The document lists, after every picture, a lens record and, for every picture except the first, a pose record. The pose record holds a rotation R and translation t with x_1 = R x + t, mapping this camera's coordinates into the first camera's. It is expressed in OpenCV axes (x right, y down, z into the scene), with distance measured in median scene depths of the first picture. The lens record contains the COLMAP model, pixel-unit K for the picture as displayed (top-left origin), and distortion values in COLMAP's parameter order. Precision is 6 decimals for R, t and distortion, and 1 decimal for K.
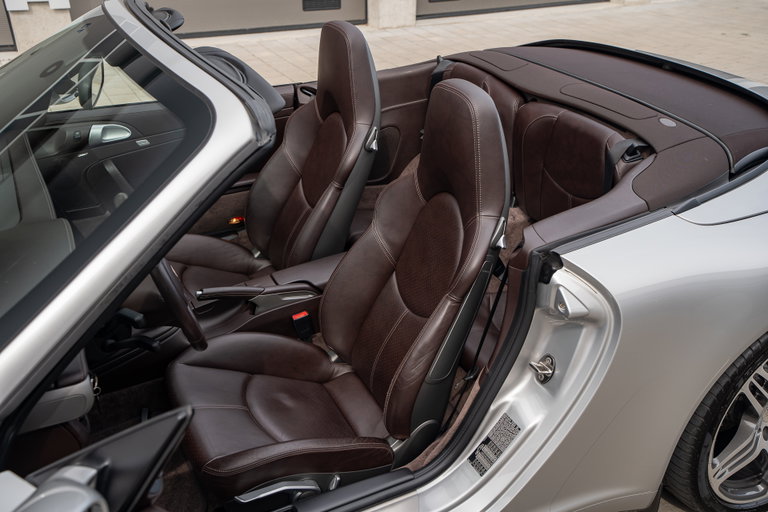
lens RADIAL K [[724.8, 0, 384.0], [0, 724.8, 256.0], [0, 0, 1]] dist [0.064216, 0.018123]
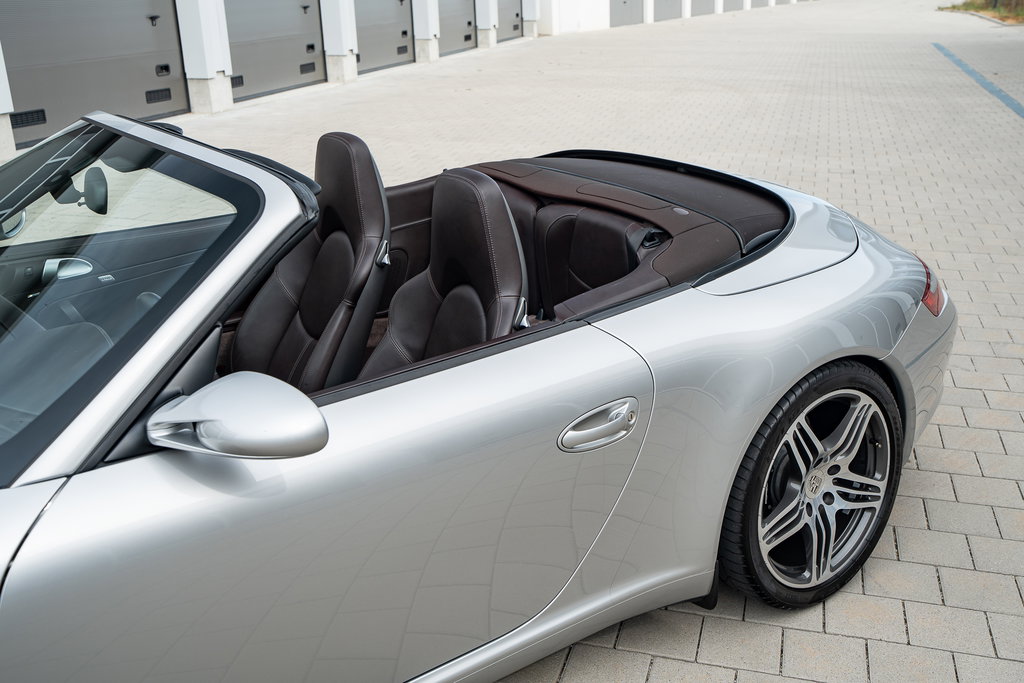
lens RADIAL K [[1013.3, 0, 512.0], [0, 1013.3, 341.5], [0, 0, 1]] dist [0.104100, 0.016243]
pose [[0.985084, -0.064119, 0.159683, -0.070203], [0.086497, 0.986733, -0.137391, 0.143728], [-0.148755, 0.149154, 0.977561, -0.272408]]
